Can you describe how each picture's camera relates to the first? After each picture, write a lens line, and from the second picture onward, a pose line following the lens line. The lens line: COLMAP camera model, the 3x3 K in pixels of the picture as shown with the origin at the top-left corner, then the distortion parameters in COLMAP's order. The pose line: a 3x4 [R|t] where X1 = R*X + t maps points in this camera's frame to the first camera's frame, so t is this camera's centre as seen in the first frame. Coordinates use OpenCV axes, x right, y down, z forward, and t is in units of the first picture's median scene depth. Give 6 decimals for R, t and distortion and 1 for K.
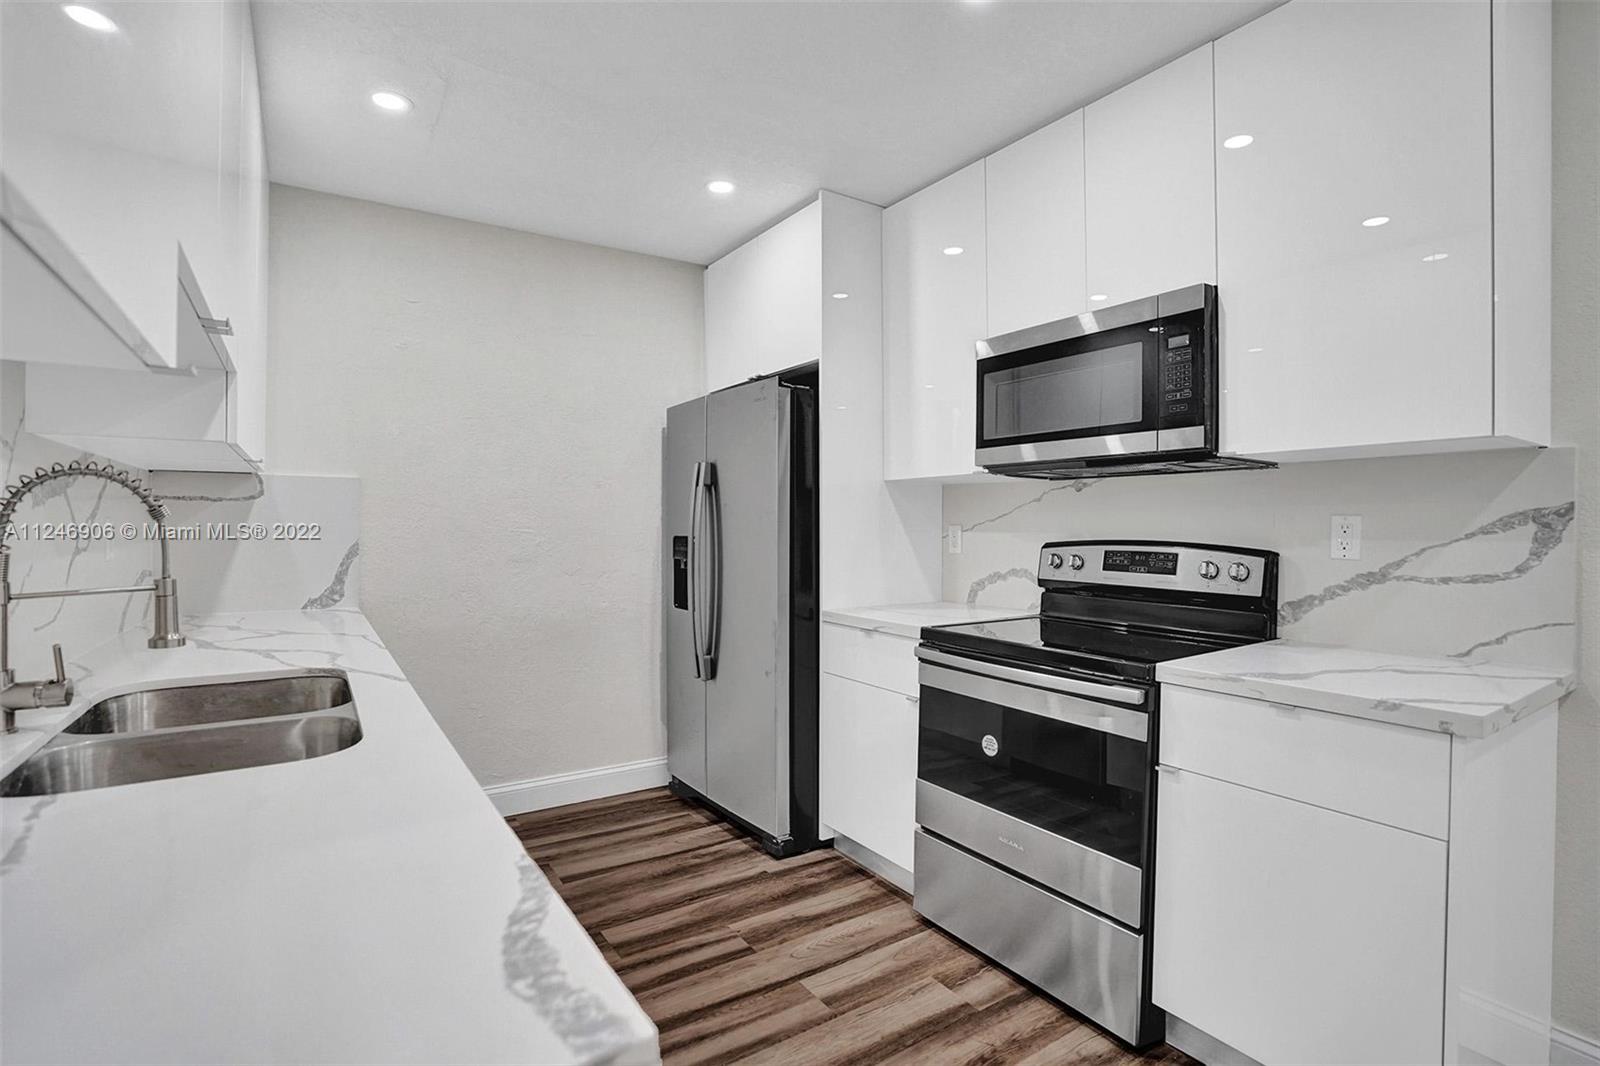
lens RADIAL K [[753.5, 0, 794.7], [0, 753.5, 538.5], [0, 0, 1]] dist [-0.066322, 0.024392]
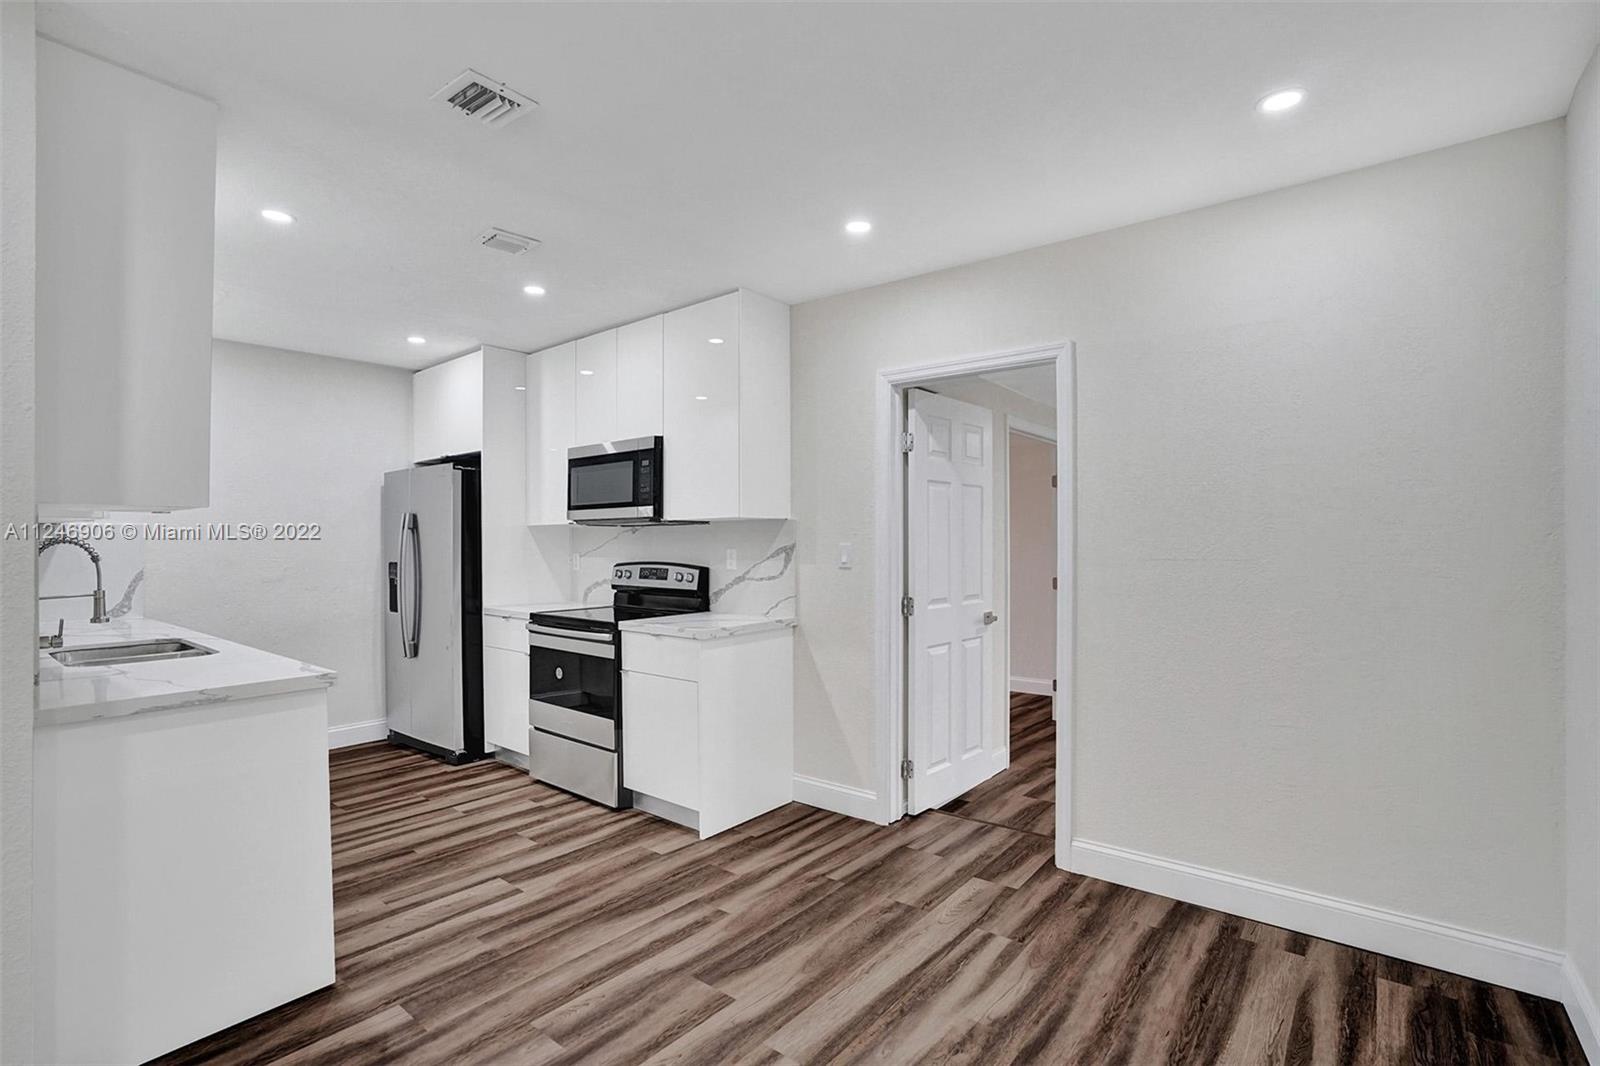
lens RADIAL K [[755.7, 0, 804.1], [0, 755.7, 538.8], [0, 0, 1]] dist [-0.085230, 0.037760]
pose [[0.952725, -0.007893, 0.303732, 0.263488], [0.014237, 0.999724, -0.018679, -0.014428], [-0.303501, 0.022121, 0.952574, -0.918107]]
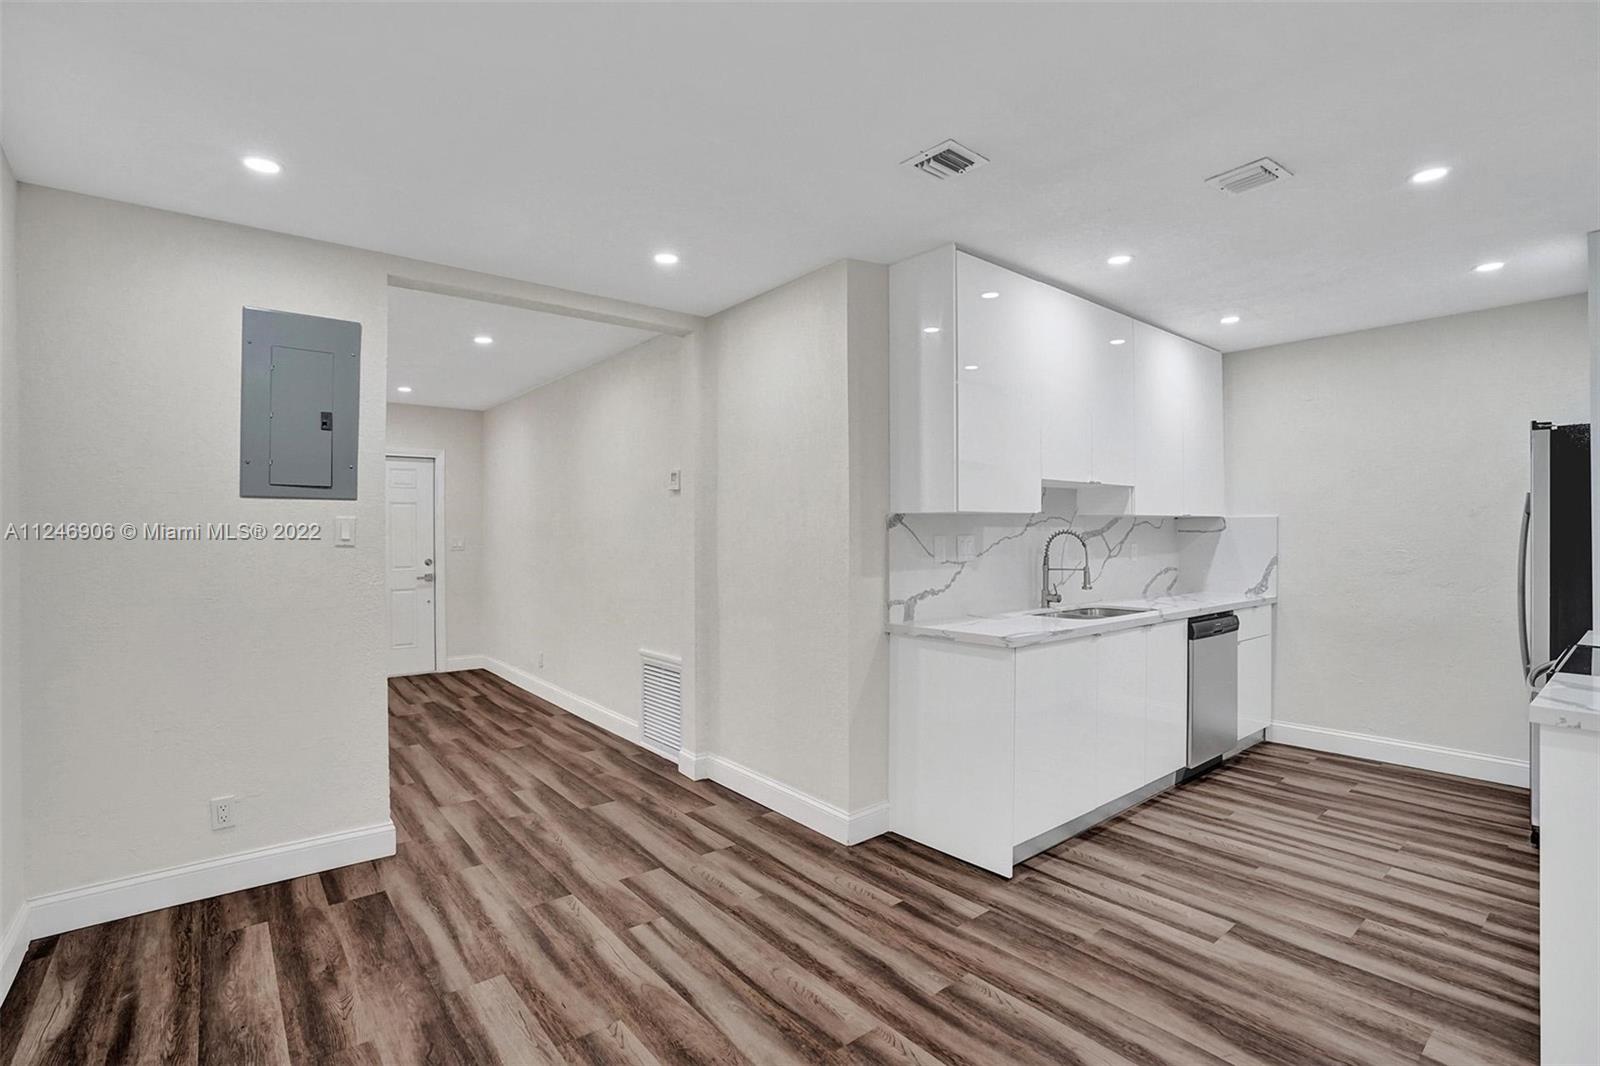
lens RADIAL K [[745.3, 0, 802.5], [0, 745.3, 533.7], [0, 0, 1]] dist [-0.074540, 0.028948]
pose [[0.104082, -0.001054, -0.994568, 1.170579], [-0.016752, 0.999856, -0.002812, -0.030191], [0.994428, 0.016954, 0.104049, -0.283920]]
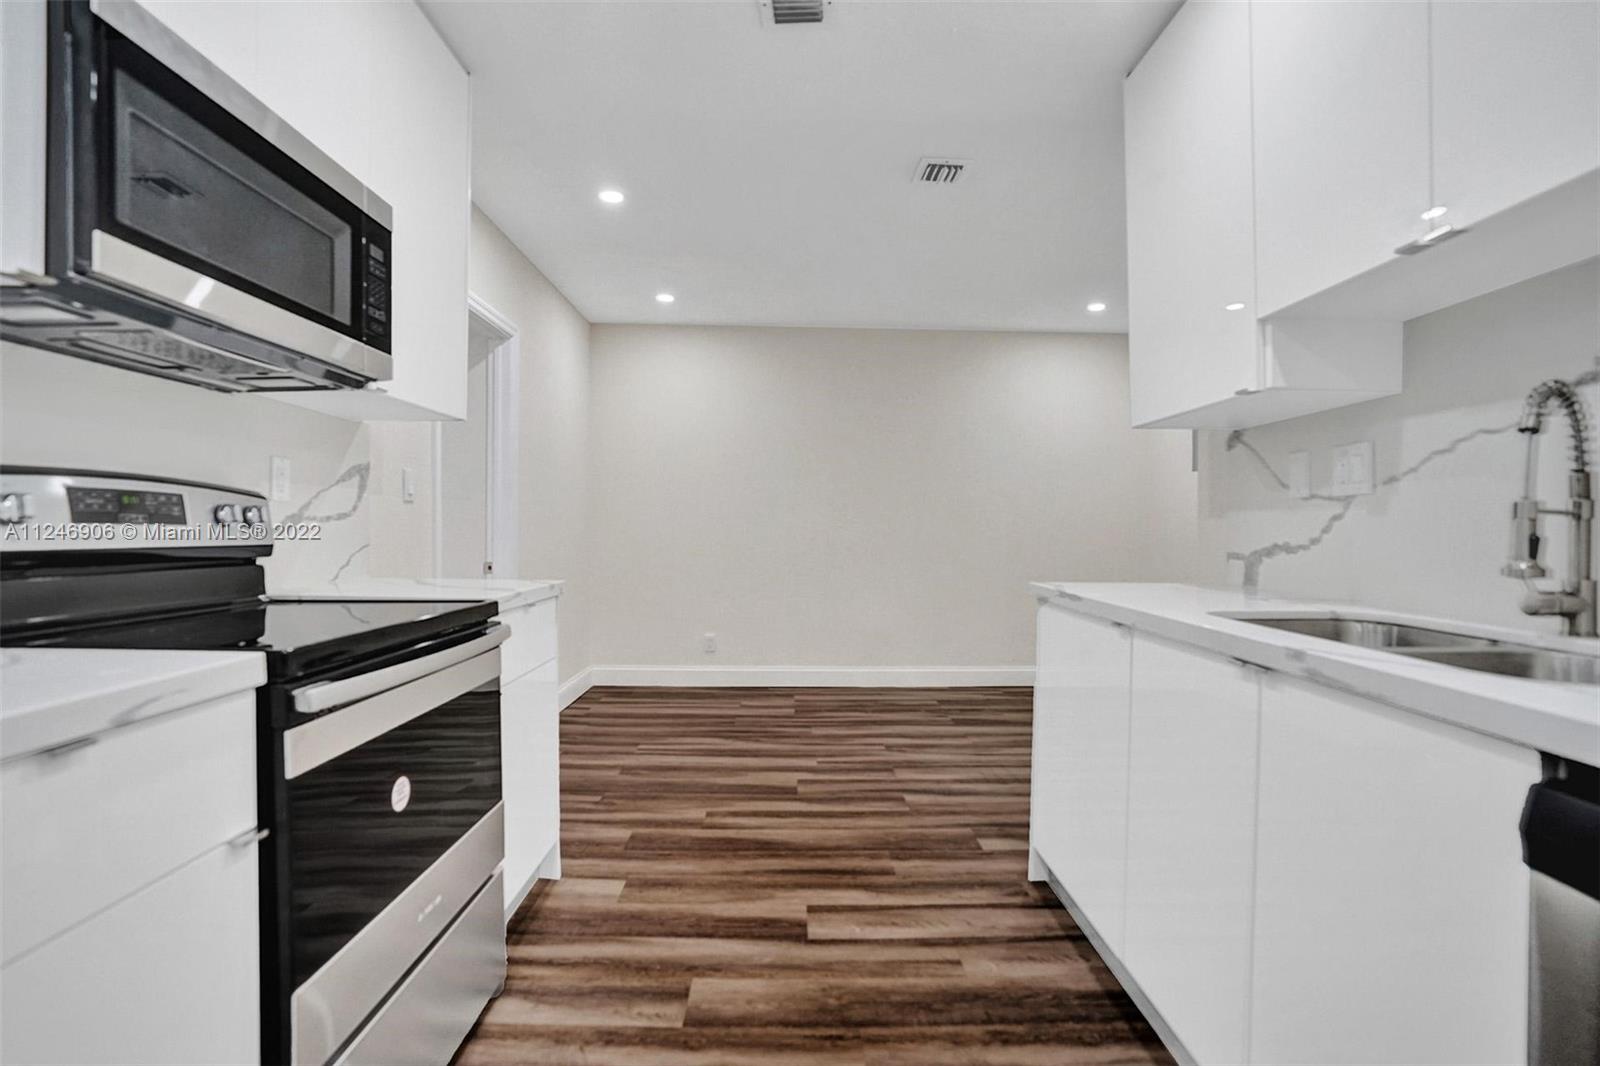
lens RADIAL K [[755.7, 0, 804.1], [0, 755.7, 538.8], [0, 0, 1]] dist [-0.085230, 0.037760]
pose [[-0.844316, -0.016617, 0.535589, -0.329926], [0.001487, 0.999443, 0.033352, 0.040243], [-0.535844, 0.028956, -0.843820, 1.251546]]
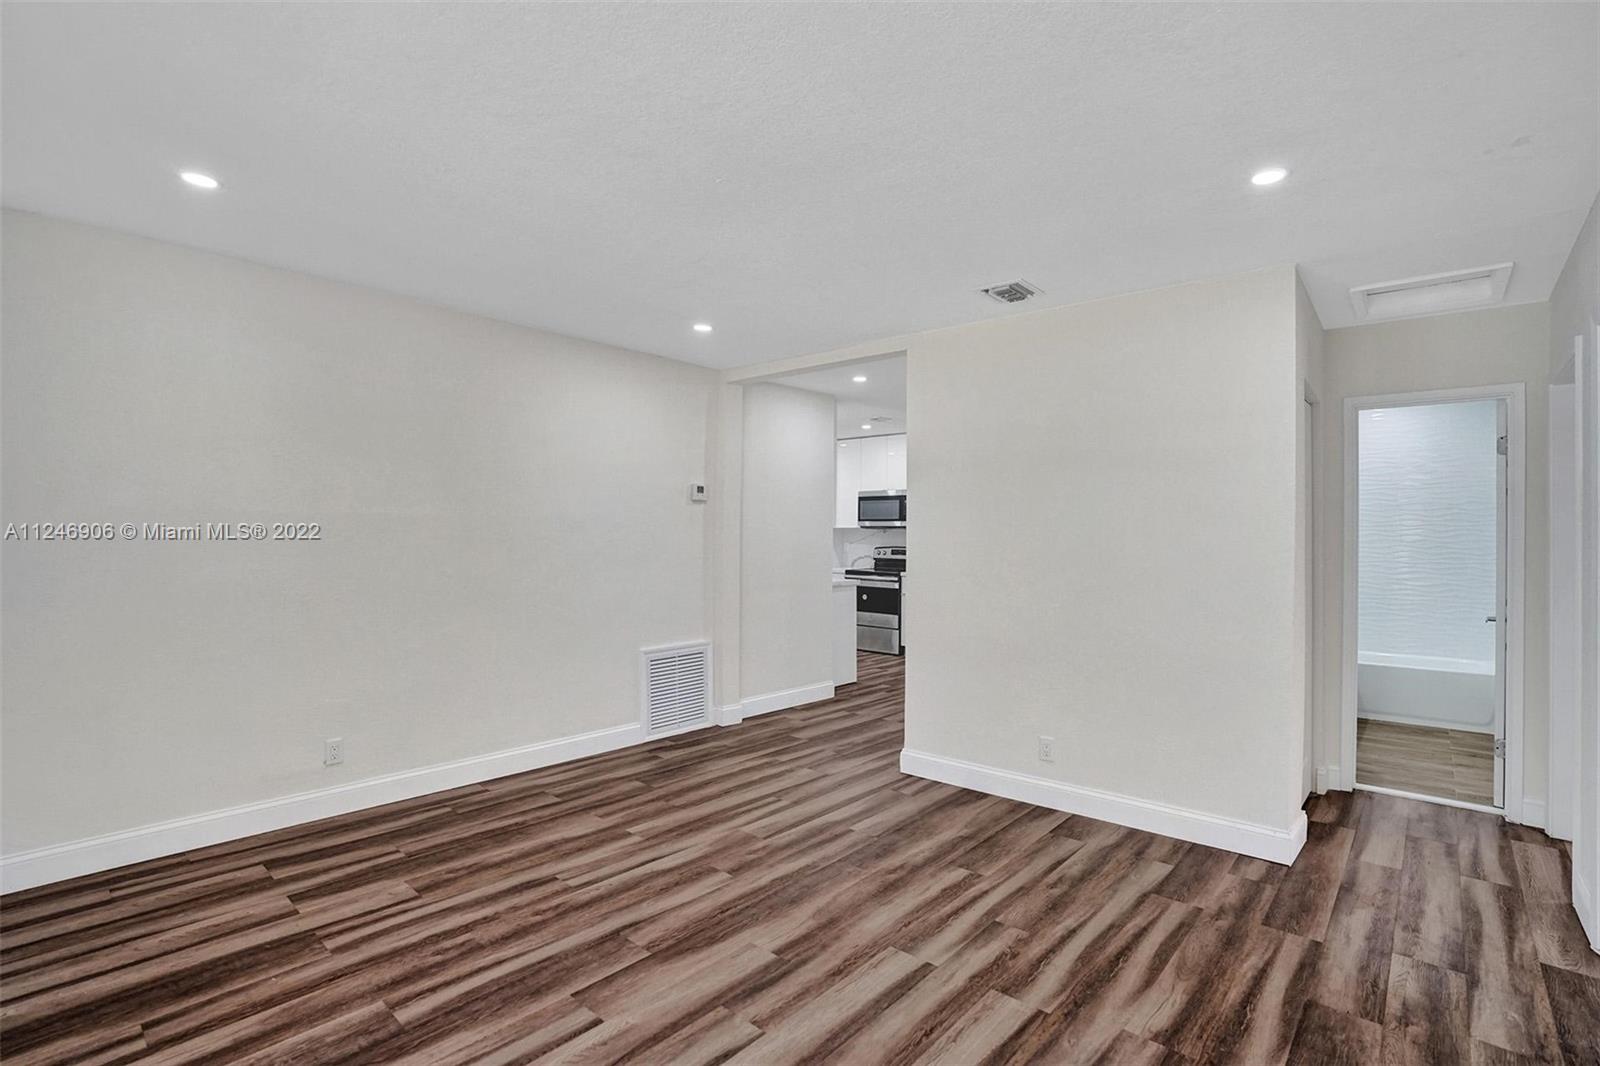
lens RADIAL K [[755.7, 0, 804.1], [0, 755.7, 538.8], [0, 0, 1]] dist [-0.085230, 0.037760]
pose [[0.965761, 0.002484, 0.259421, -1.064007], [0.000010, 0.999954, -0.009609, -0.000818], [-0.259433, 0.009283, 0.965717, -2.735532]]
